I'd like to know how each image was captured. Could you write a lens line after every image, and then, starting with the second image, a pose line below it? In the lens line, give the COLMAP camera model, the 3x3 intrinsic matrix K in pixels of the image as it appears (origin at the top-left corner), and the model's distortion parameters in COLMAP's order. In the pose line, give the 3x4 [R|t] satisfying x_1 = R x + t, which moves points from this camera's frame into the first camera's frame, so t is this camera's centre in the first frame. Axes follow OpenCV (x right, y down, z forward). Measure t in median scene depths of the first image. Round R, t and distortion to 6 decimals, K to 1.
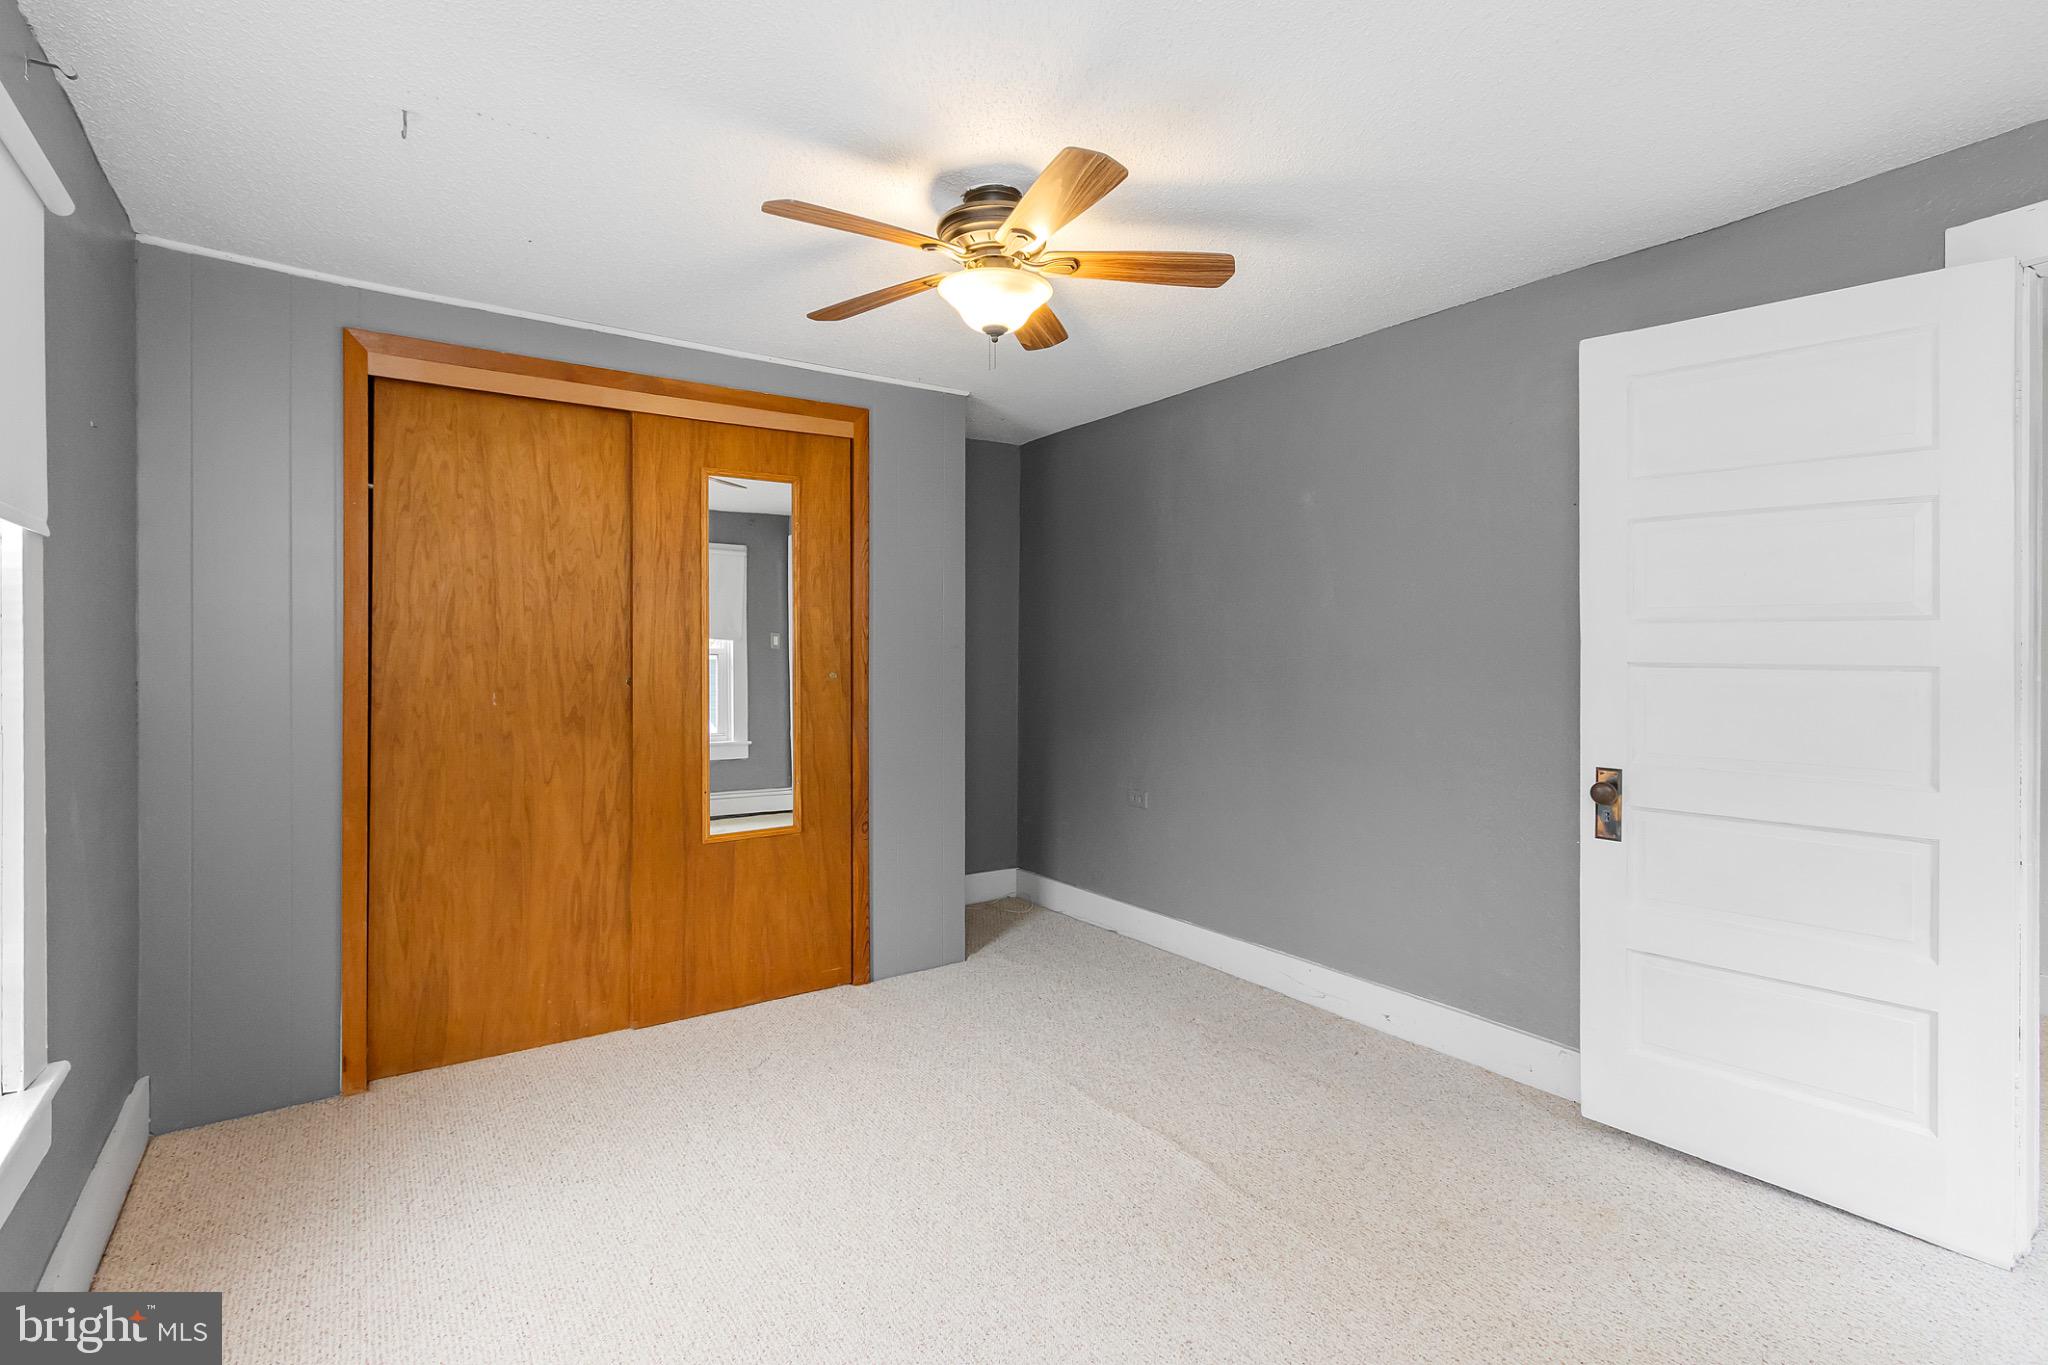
lens RADIAL K [[945.3, 0, 1036.6], [0, 945.3, 646.6], [0, 0, 1]] dist [0.003181, -0.000780]
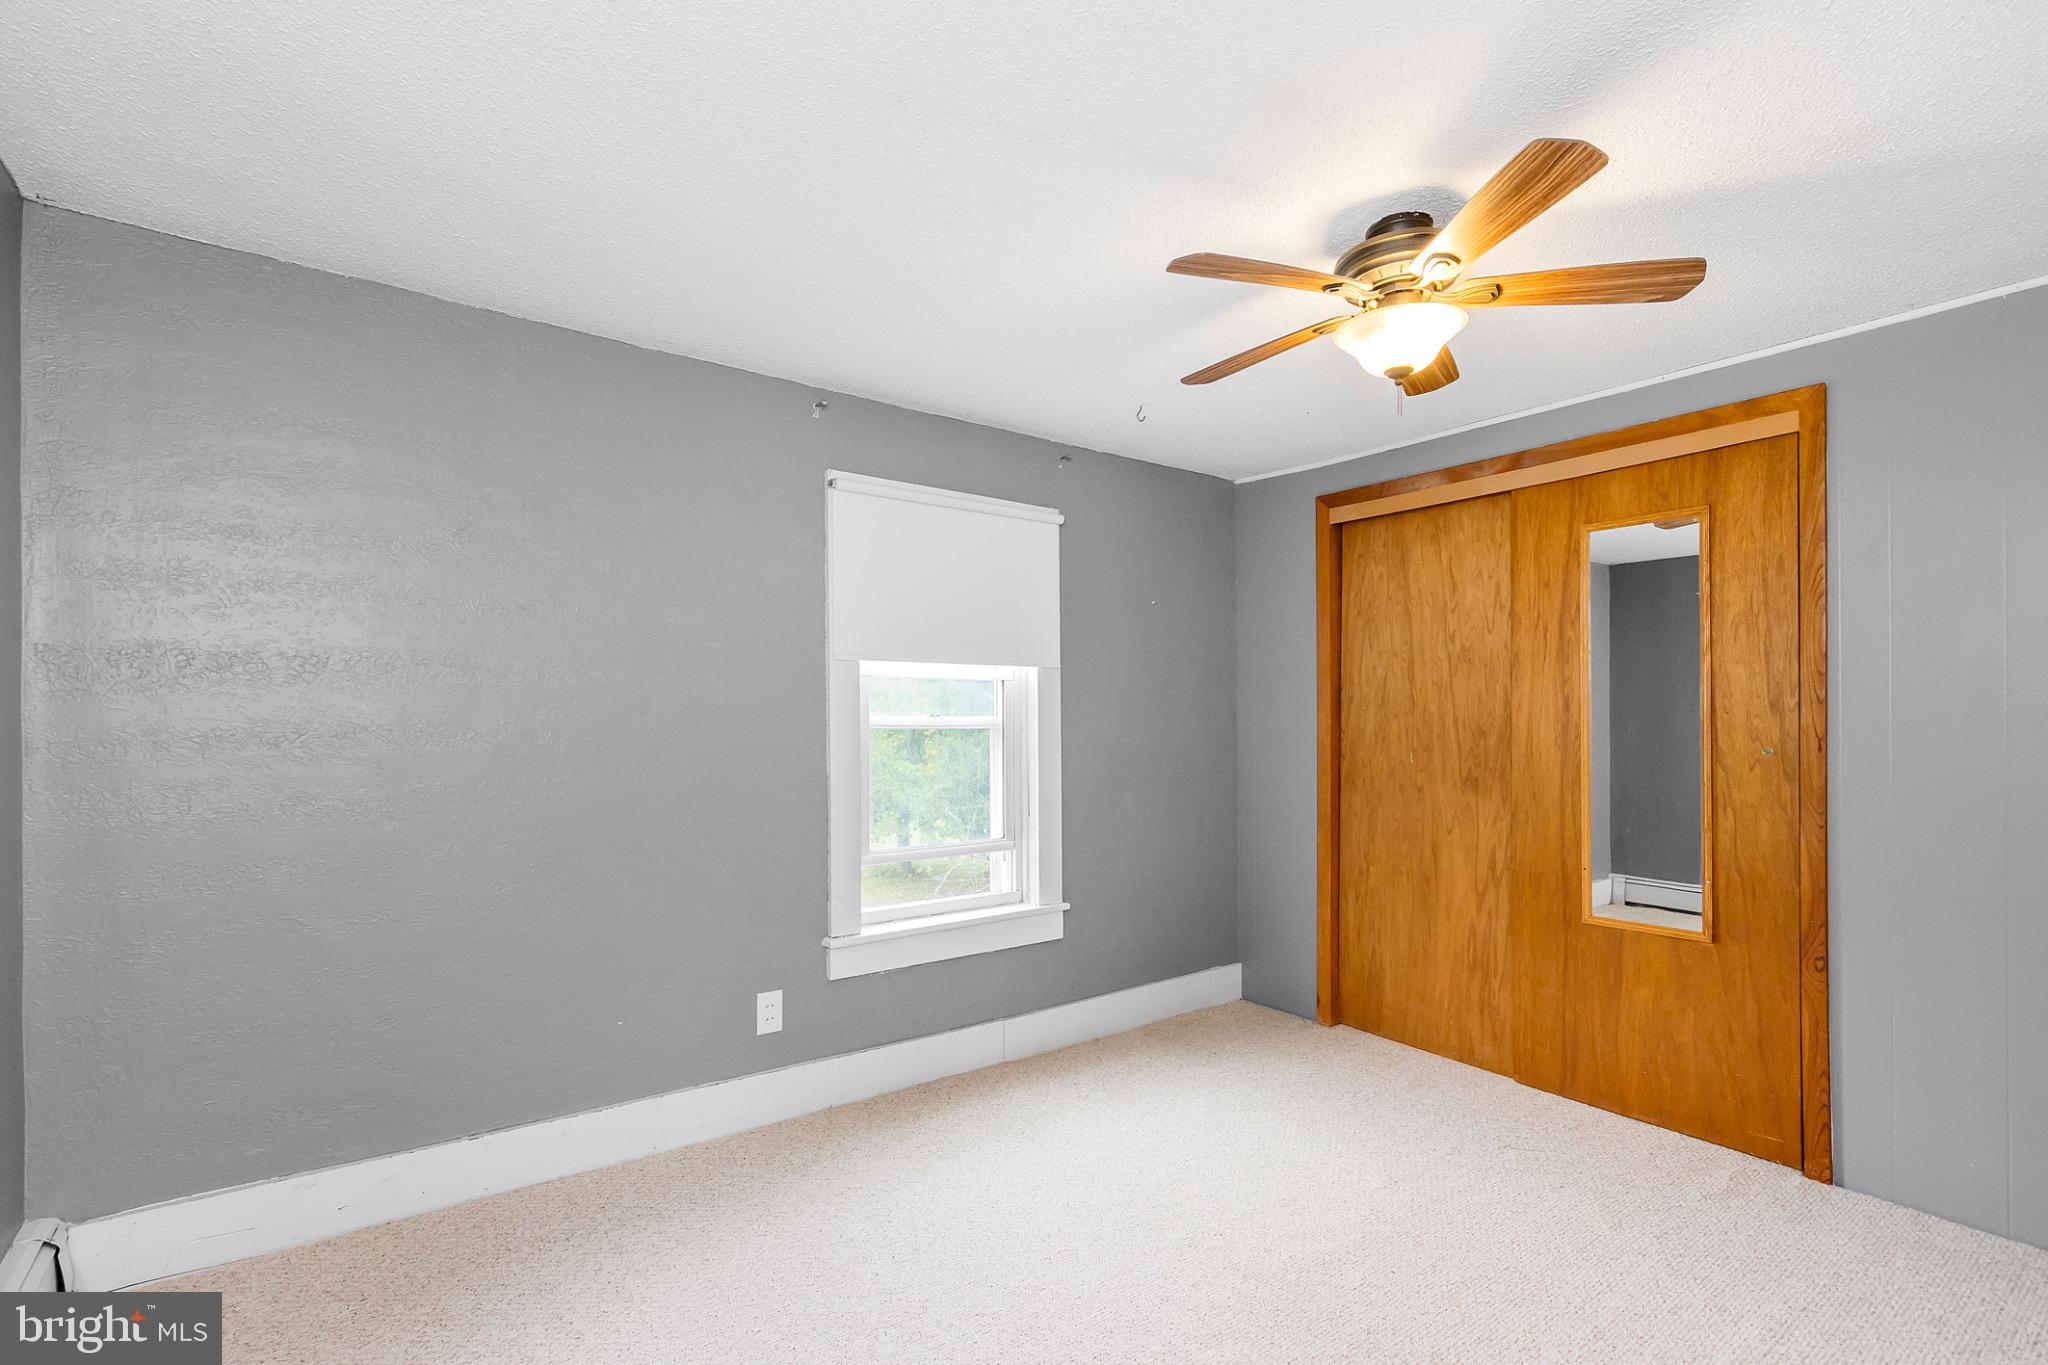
lens RADIAL K [[945.3, 0, 1021.7], [0, 945.3, 719.2], [0, 0, 1]] dist [0.003181, -0.000780]
pose [[0.024152, -0.000120, -0.999708, 0.619944], [-0.001462, 0.999999, -0.000155, 0.006178], [0.999707, 0.001465, 0.024152, 0.441215]]
